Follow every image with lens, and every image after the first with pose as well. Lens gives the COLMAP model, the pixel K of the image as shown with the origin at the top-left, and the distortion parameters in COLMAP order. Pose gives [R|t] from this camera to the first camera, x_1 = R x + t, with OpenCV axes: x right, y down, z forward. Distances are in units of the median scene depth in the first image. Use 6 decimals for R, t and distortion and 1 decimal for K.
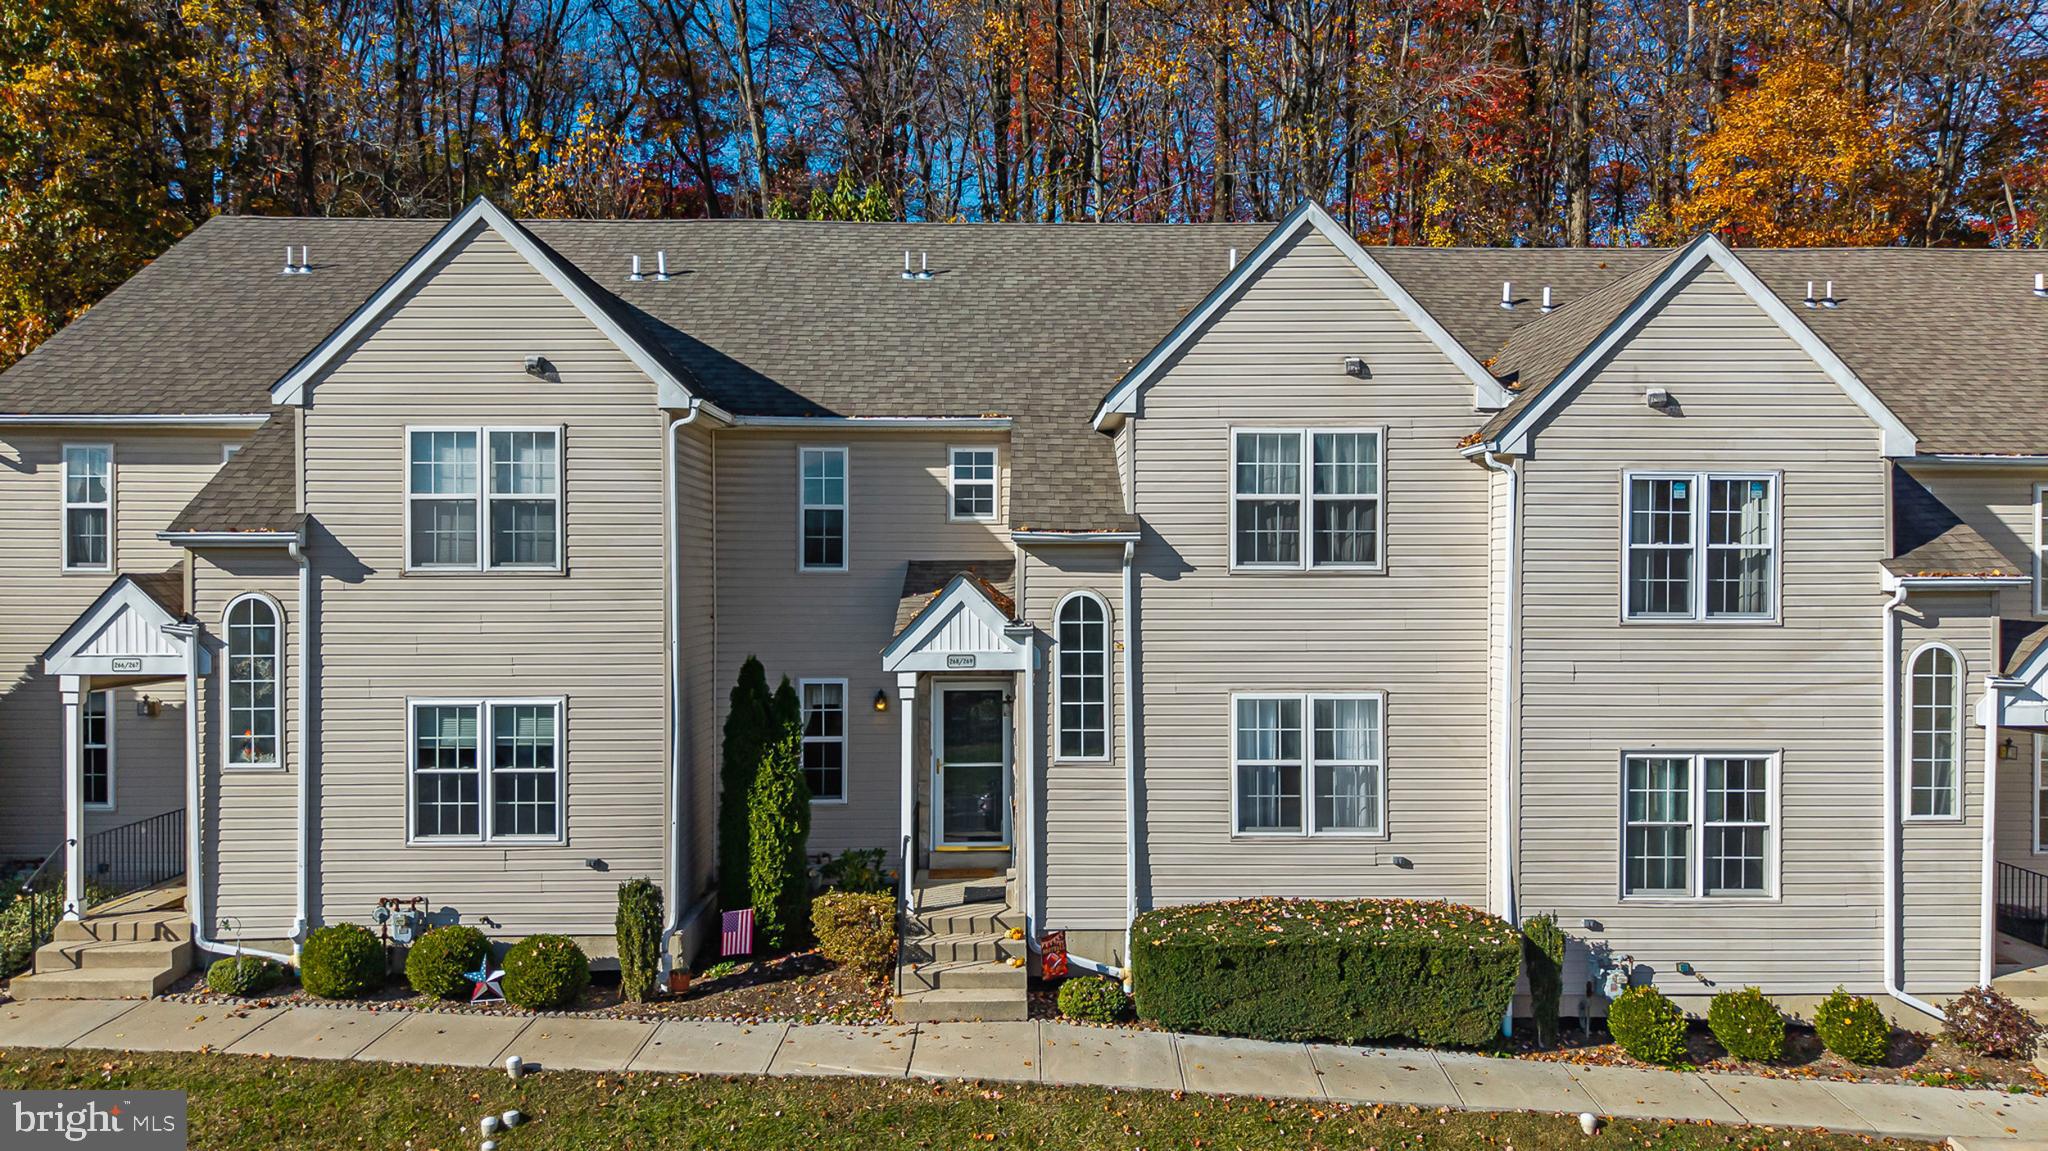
lens RADIAL K [[1349.3, 0, 1024.0], [0, 1349.3, 575.5], [0, 0, 1]] dist [0.031733, -0.030851]
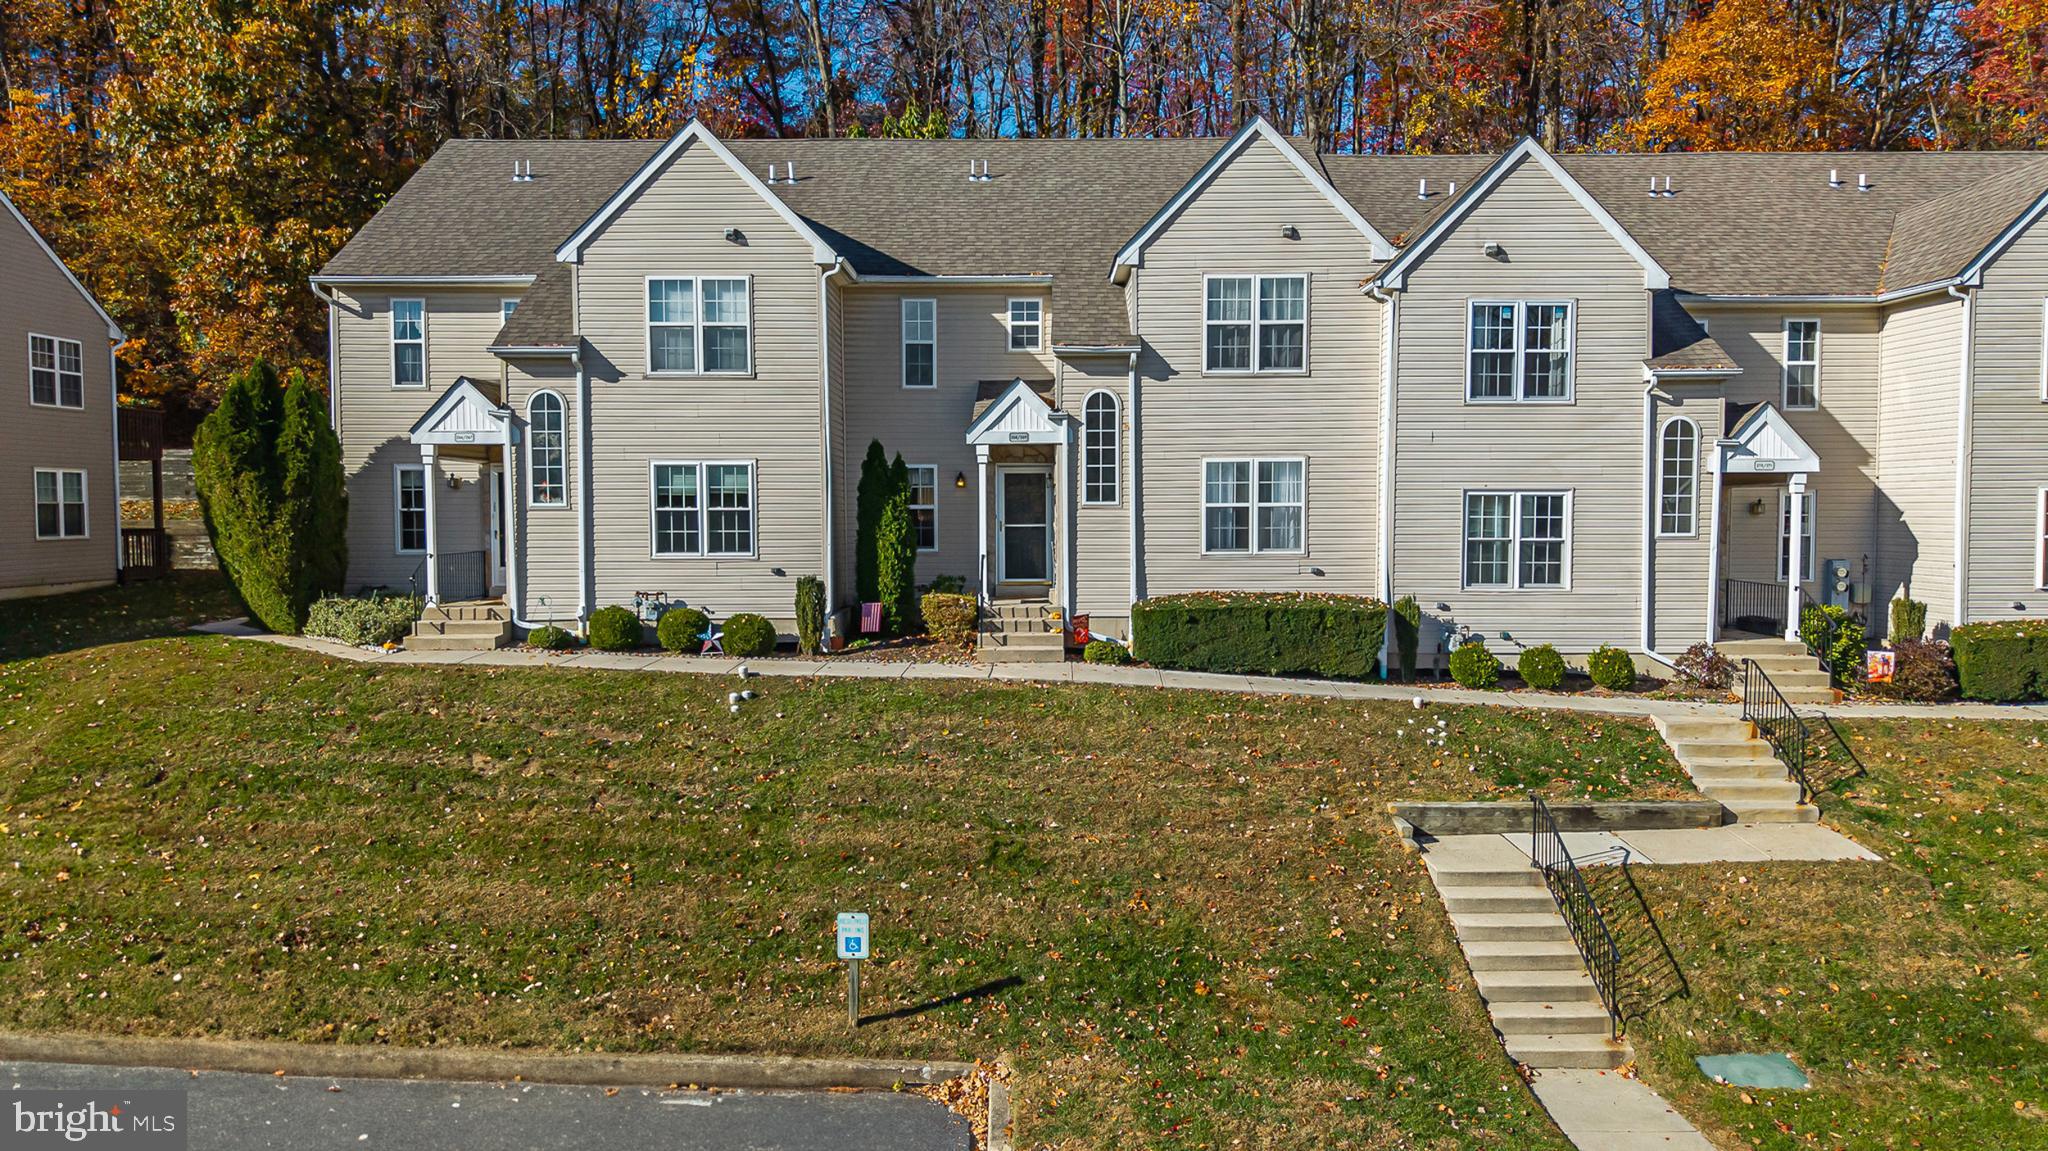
lens RADIAL K [[1349.3, 0, 1024.0], [0, 1349.3, 575.5], [0, 0, 1]] dist [0.031733, -0.030851]
pose [[0.999707, -0.001348, -0.024172, -0.005781], [0.002440, 0.998975, 0.045209, 0.149942], [0.024086, -0.045254, 0.998685, -0.481890]]
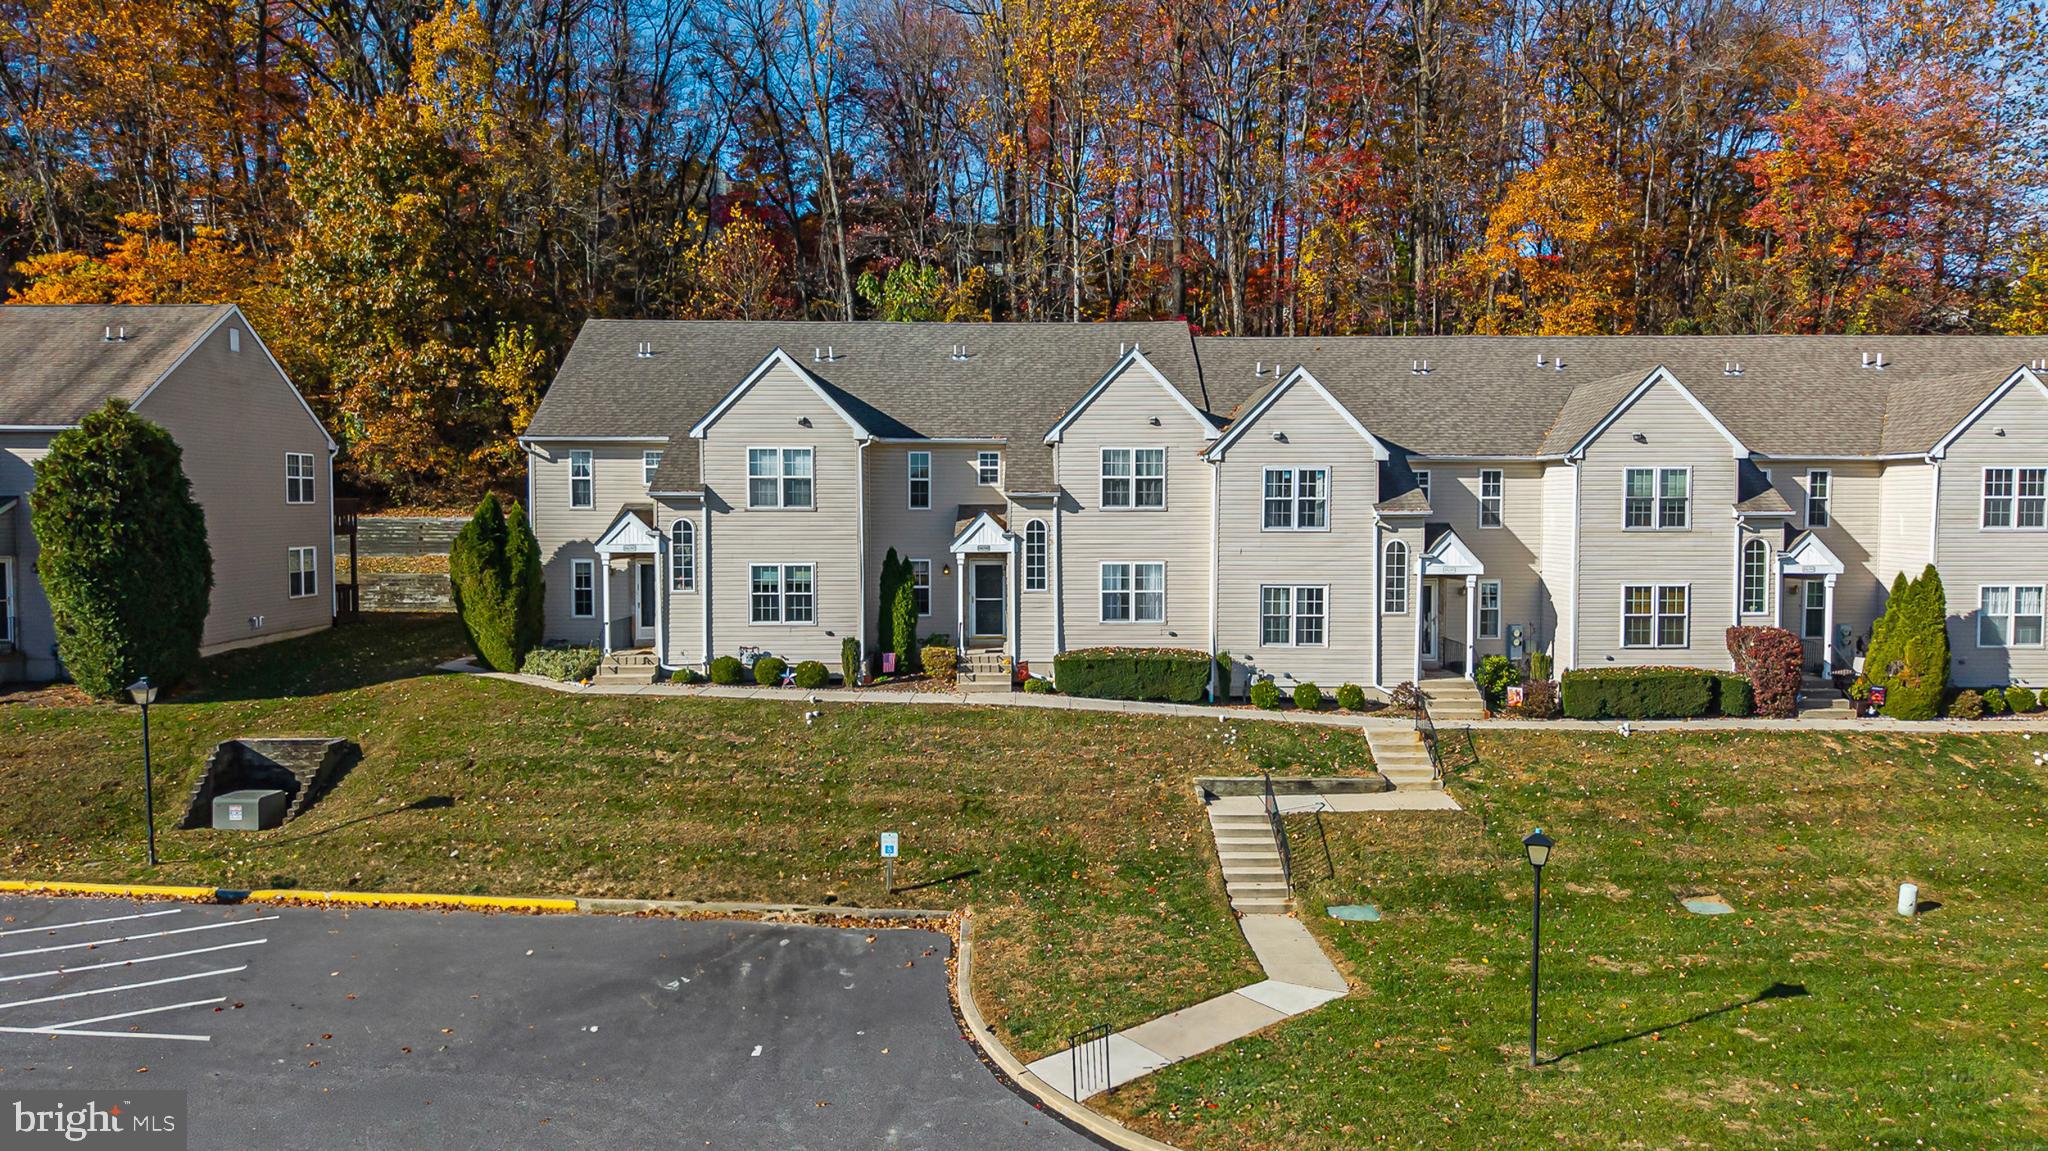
lens RADIAL K [[1343.0, 0, 1024.0], [0, 1343.0, 575.5], [0, 0, 1]] dist [0.141567, -0.340213]
pose [[0.999924, 0.000871, -0.012270, 0.051769], [-0.000301, 0.998924, 0.046375, 0.003519], [0.012298, -0.046368, 0.998849, -1.325212]]
